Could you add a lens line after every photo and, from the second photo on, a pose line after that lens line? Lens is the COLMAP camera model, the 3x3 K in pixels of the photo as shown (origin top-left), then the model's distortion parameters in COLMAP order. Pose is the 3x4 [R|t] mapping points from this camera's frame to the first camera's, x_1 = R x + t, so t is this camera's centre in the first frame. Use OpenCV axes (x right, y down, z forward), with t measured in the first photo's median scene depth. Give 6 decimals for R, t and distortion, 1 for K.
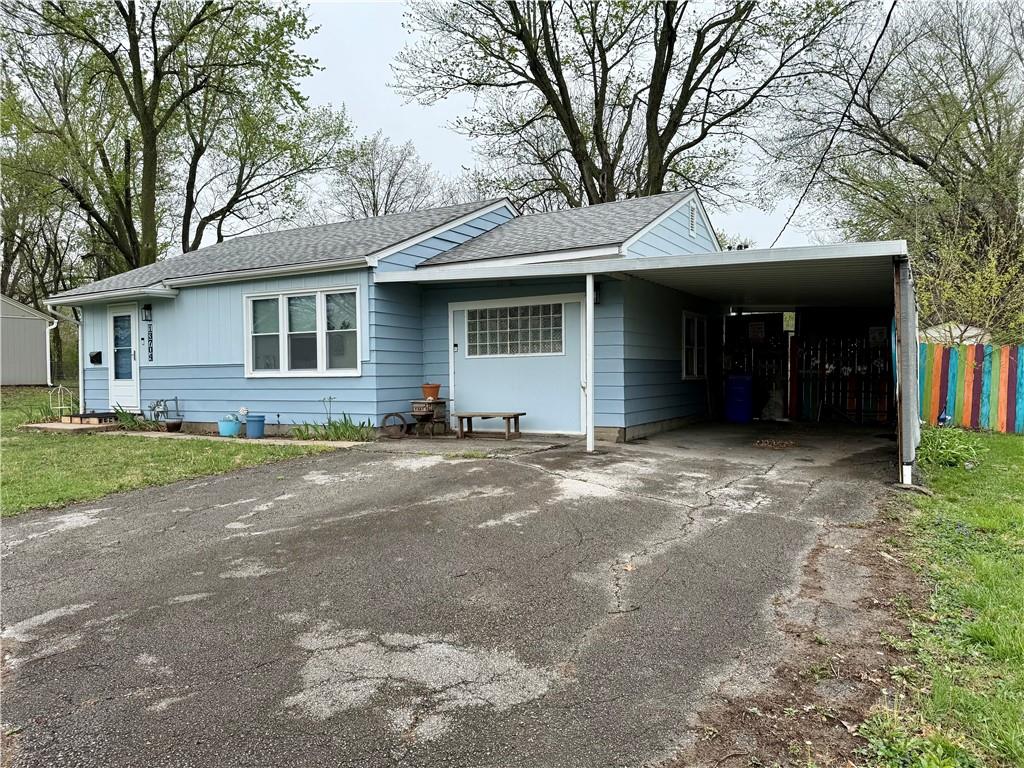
lens RADIAL K [[732.5, 0, 514.7], [0, 732.5, 387.8], [0, 0, 1]] dist [0.125976, -0.226353]
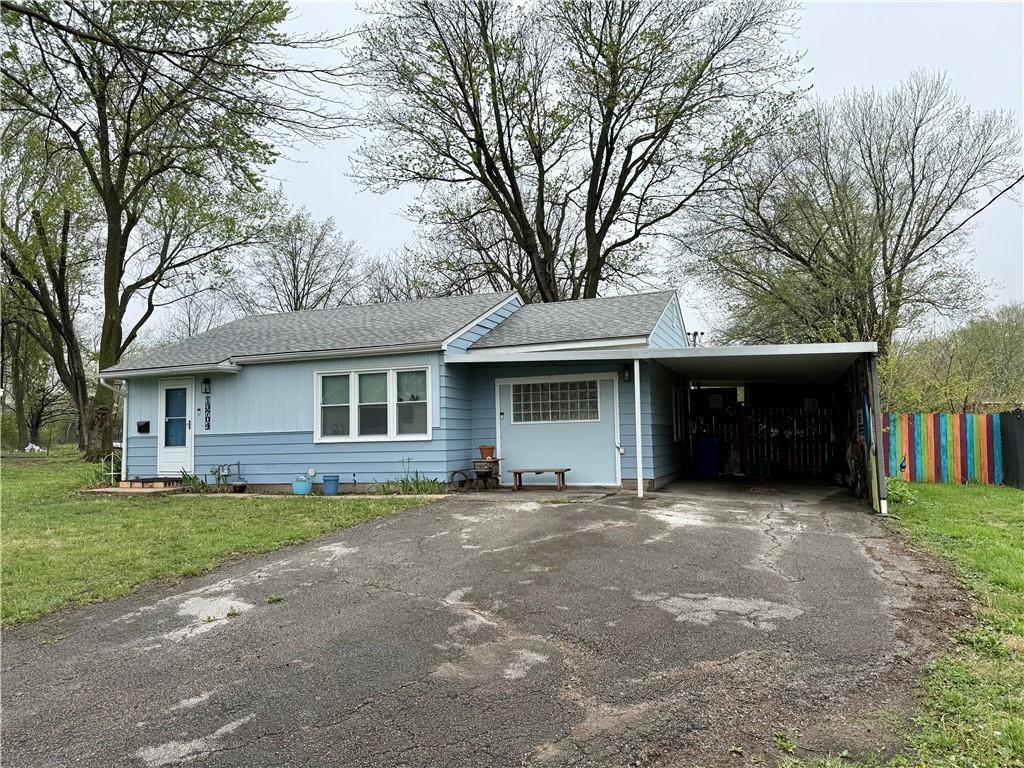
lens RADIAL K [[732.5, 0, 514.7], [0, 732.5, 387.8], [0, 0, 1]] dist [0.125976, -0.226353]
pose [[0.986990, 0.002898, 0.160755, -0.215989], [0.011710, 0.995887, -0.089848, 0.006758], [-0.160354, 0.090562, 0.982896, -0.163402]]
